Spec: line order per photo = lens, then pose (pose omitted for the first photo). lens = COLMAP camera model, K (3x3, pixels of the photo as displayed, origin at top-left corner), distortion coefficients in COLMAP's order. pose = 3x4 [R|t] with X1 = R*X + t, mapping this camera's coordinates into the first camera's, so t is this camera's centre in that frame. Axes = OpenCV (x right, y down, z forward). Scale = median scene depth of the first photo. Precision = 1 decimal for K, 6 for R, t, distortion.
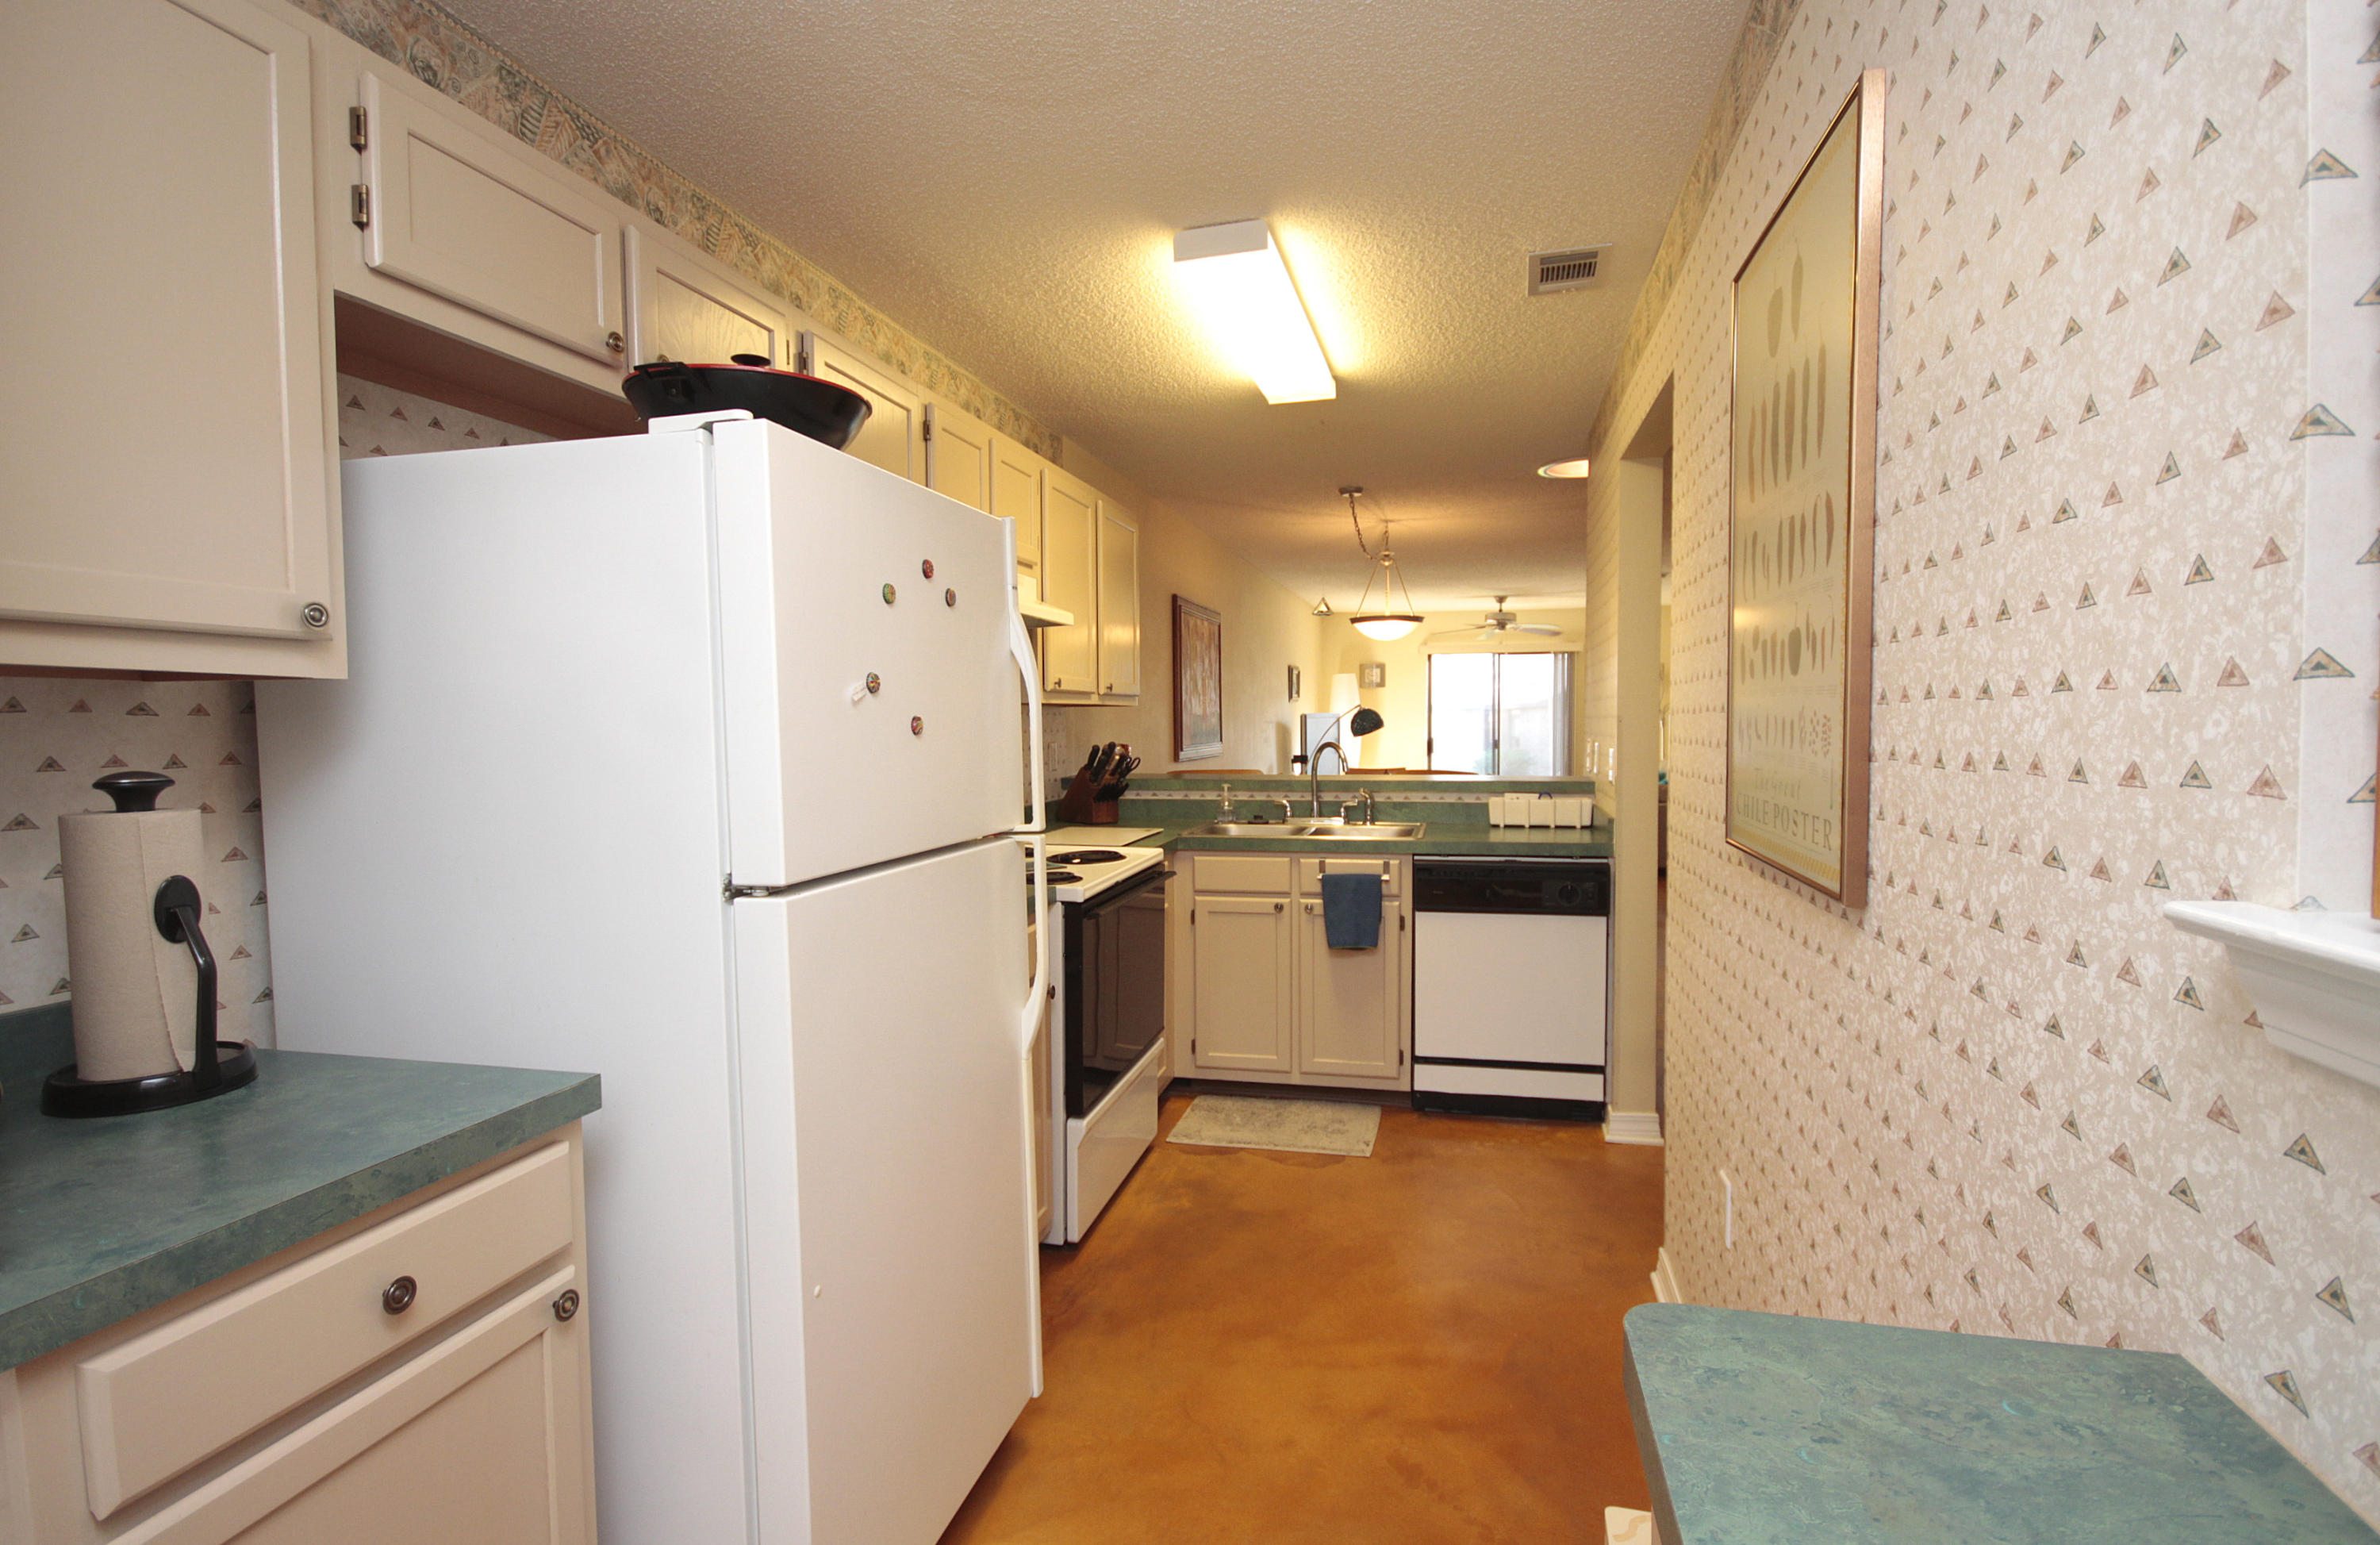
lens RADIAL K [[1162.2, 0, 1200.7], [0, 1162.2, 766.3], [0, 0, 1]] dist [0.022911, -0.000586]
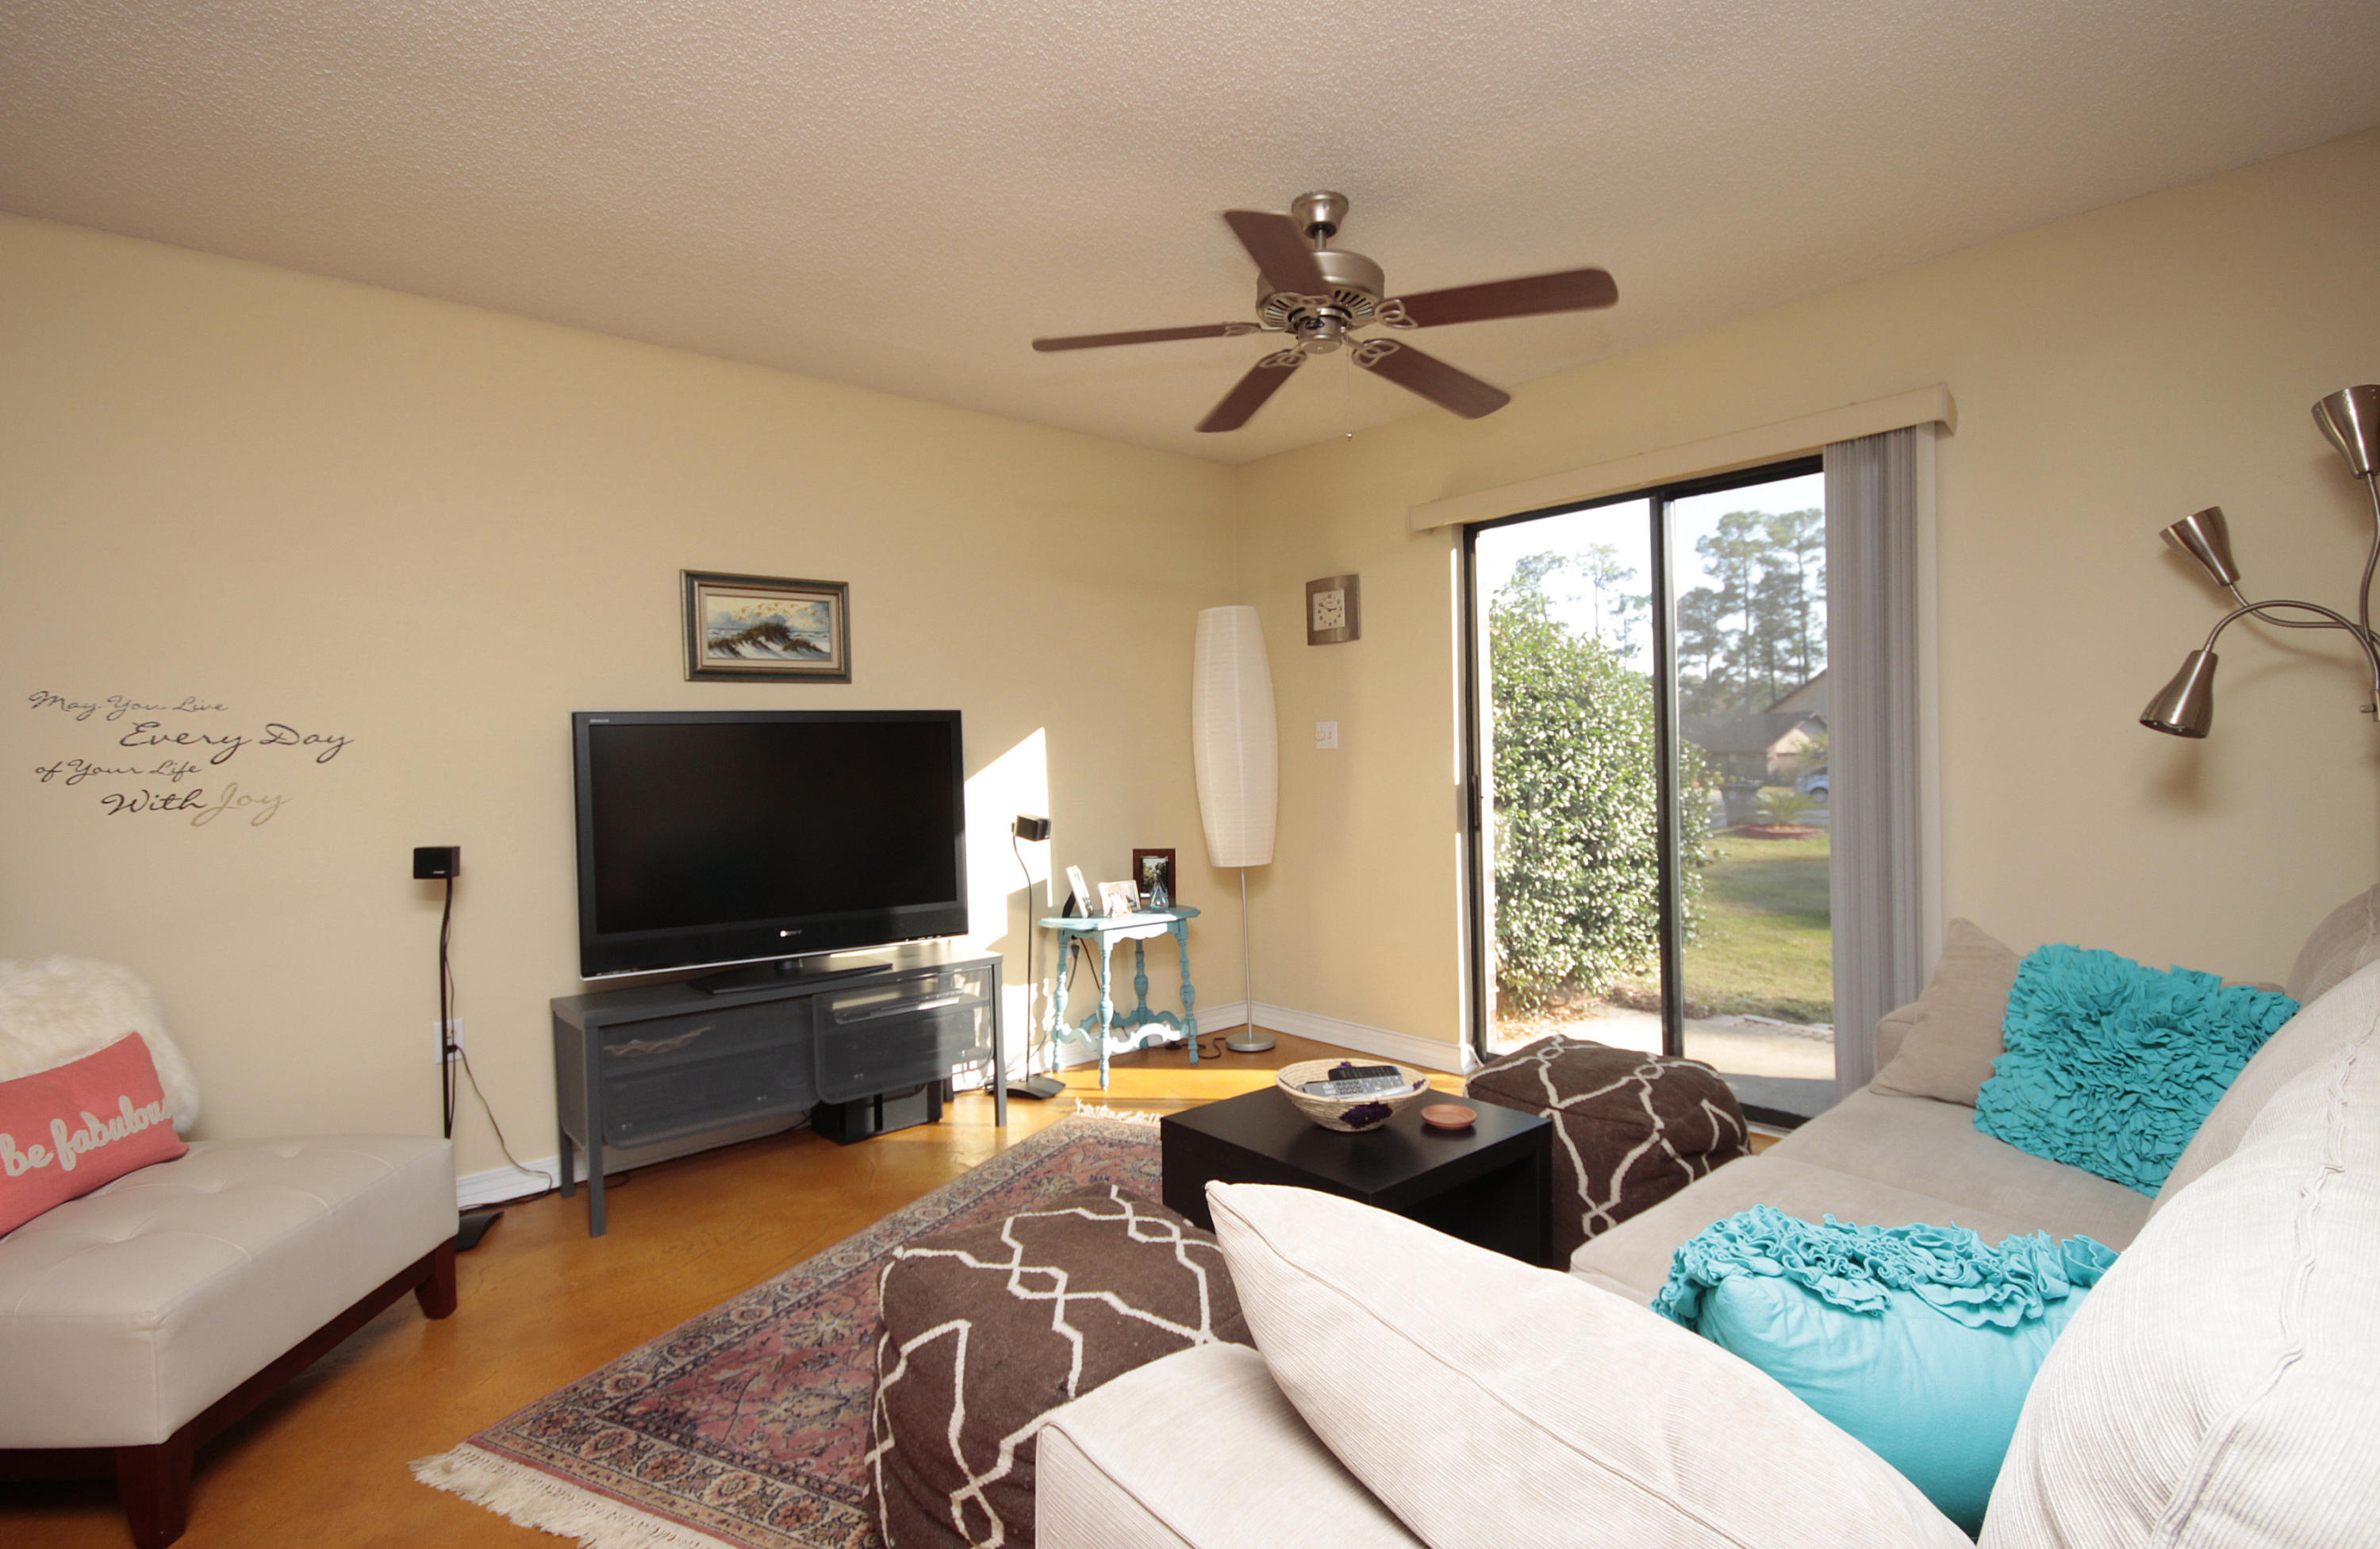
lens RADIAL K [[1162.2, 0, 1200.7], [0, 1162.2, 768.3], [0, 0, 1]] dist [0.022911, -0.000586]
pose [[0.815416, -0.015095, -0.578679, 1.003970], [0.000475, 0.999677, -0.025407, -0.054767], [0.578875, 0.020442, 0.815160, 2.060349]]
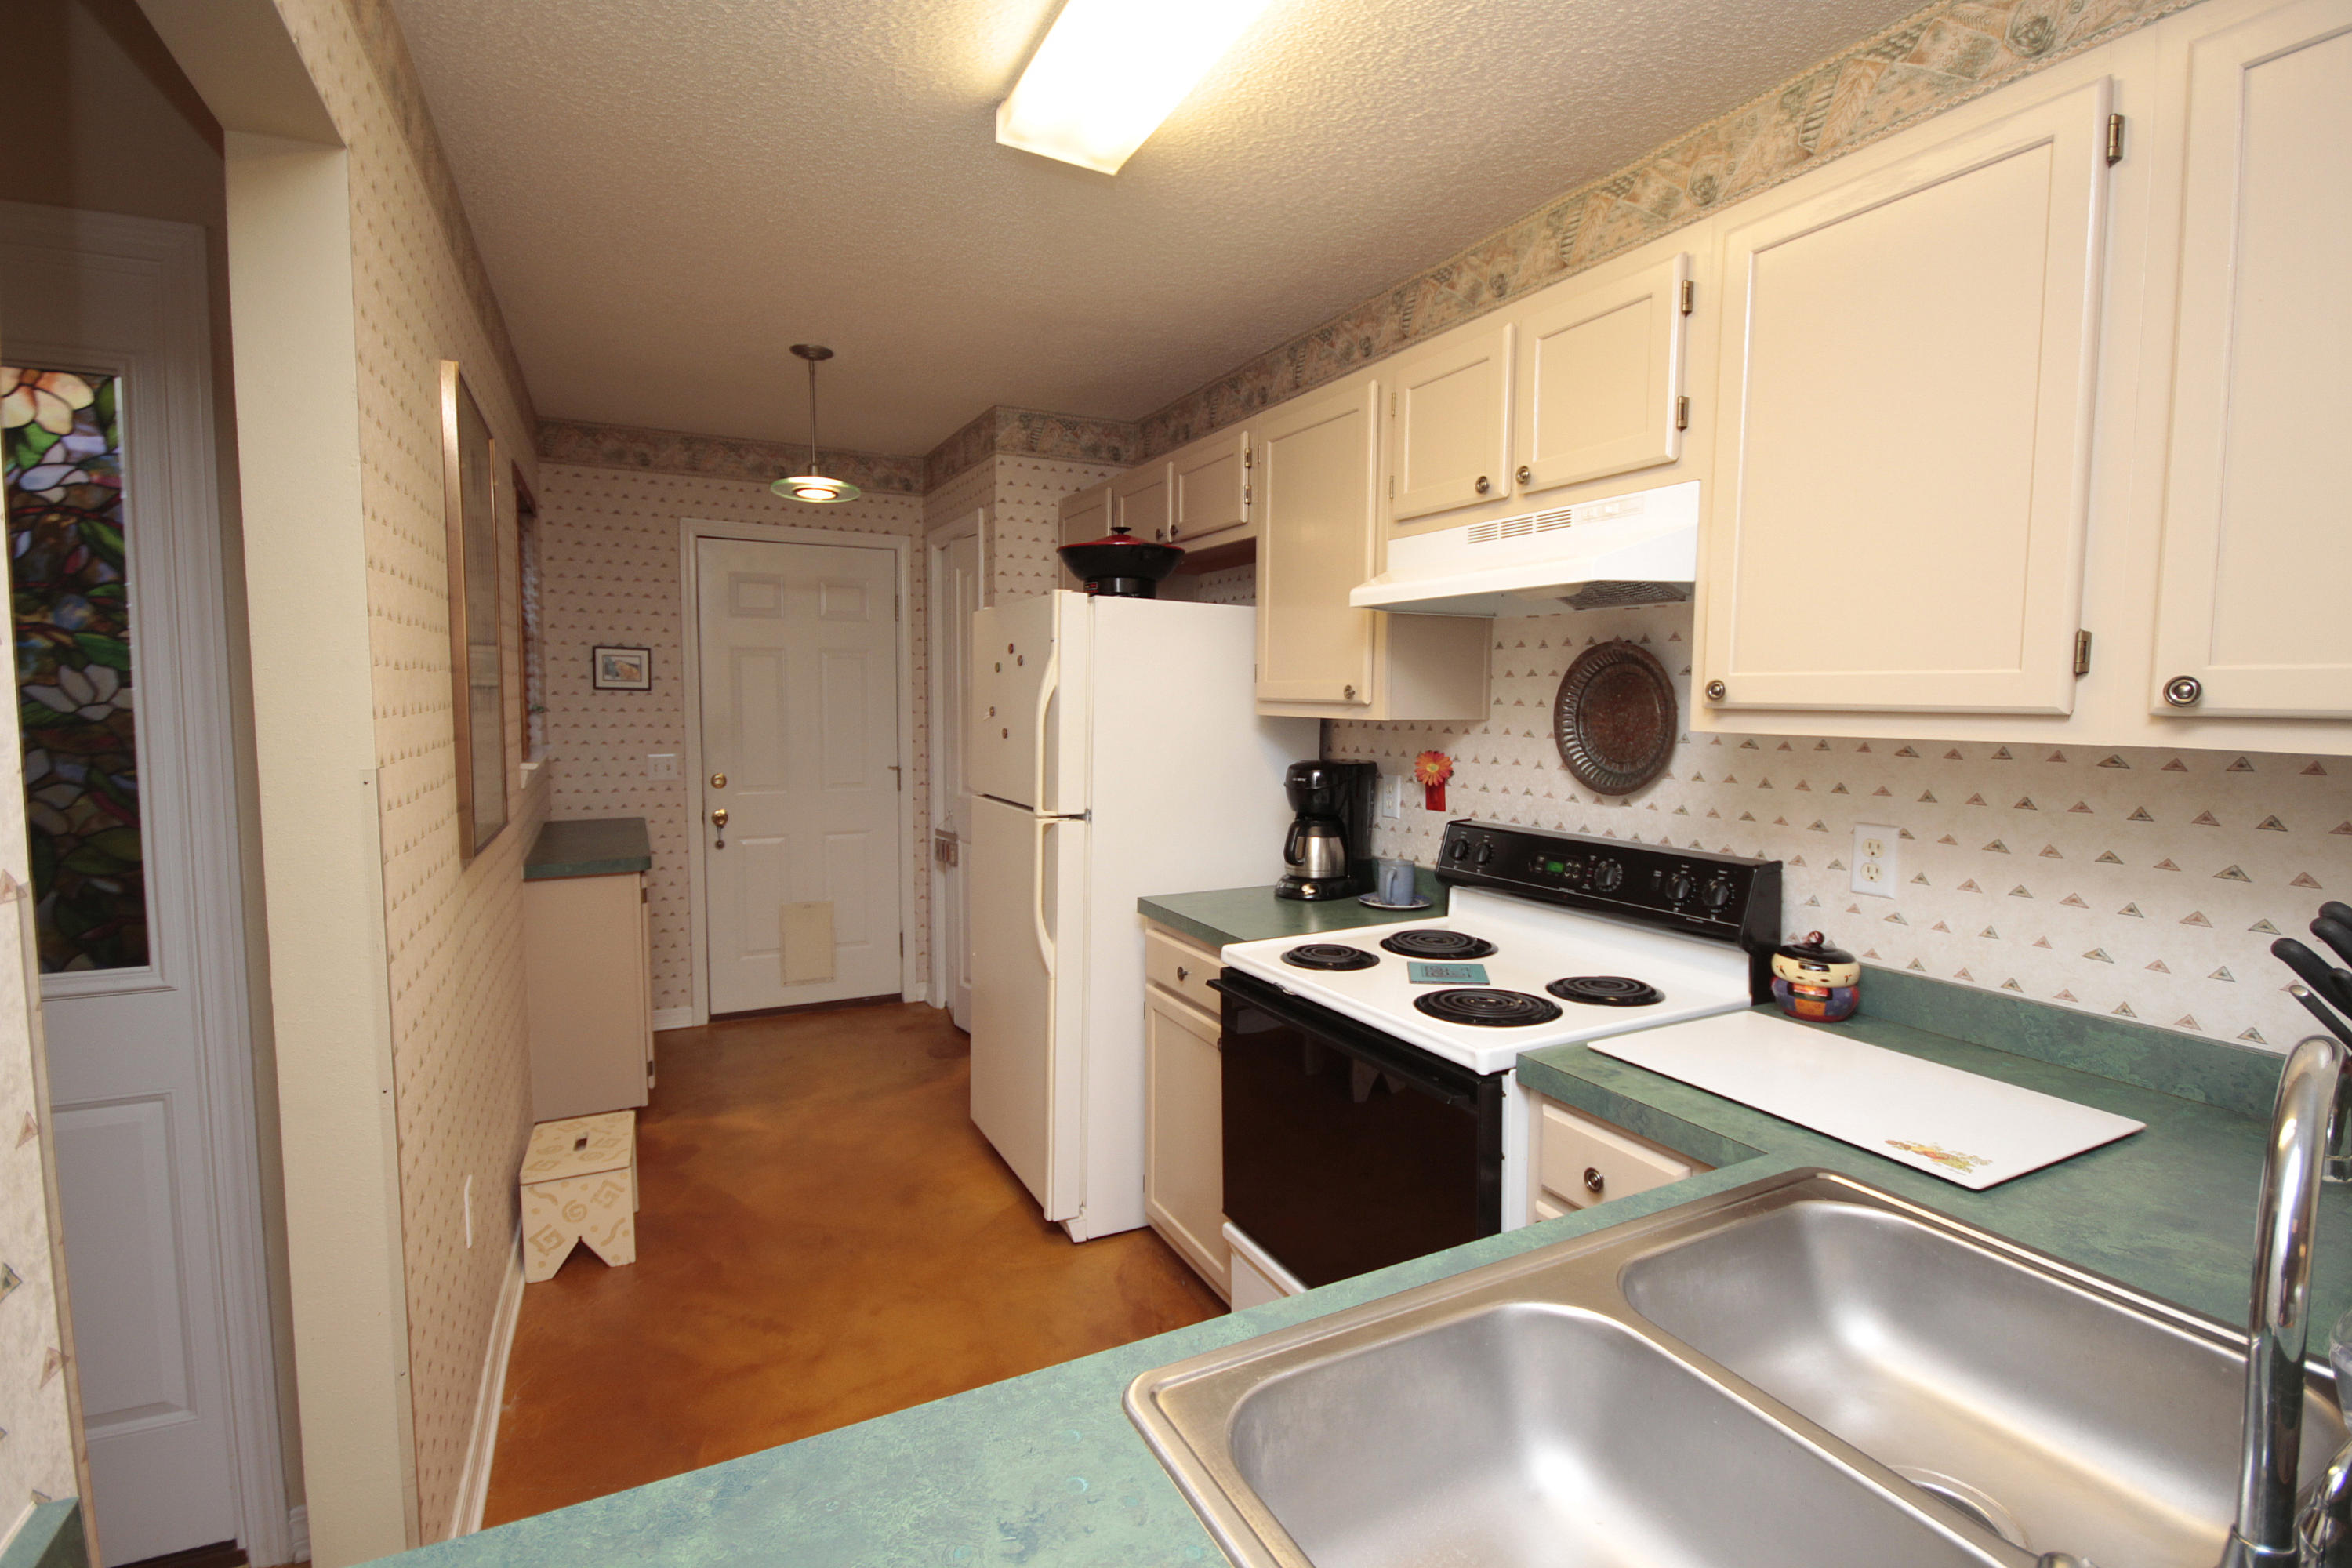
lens RADIAL K [[1105.0, 0, 1184.4], [0, 1105.0, 775.3], [0, 0, 1]] dist [0.002467, 0.000110]
pose [[-0.764505, 0.037523, -0.643524, 0.318919], [-0.037180, 0.994076, 0.102133, -0.073203], [0.643544, 0.102008, -0.758581, 1.163293]]
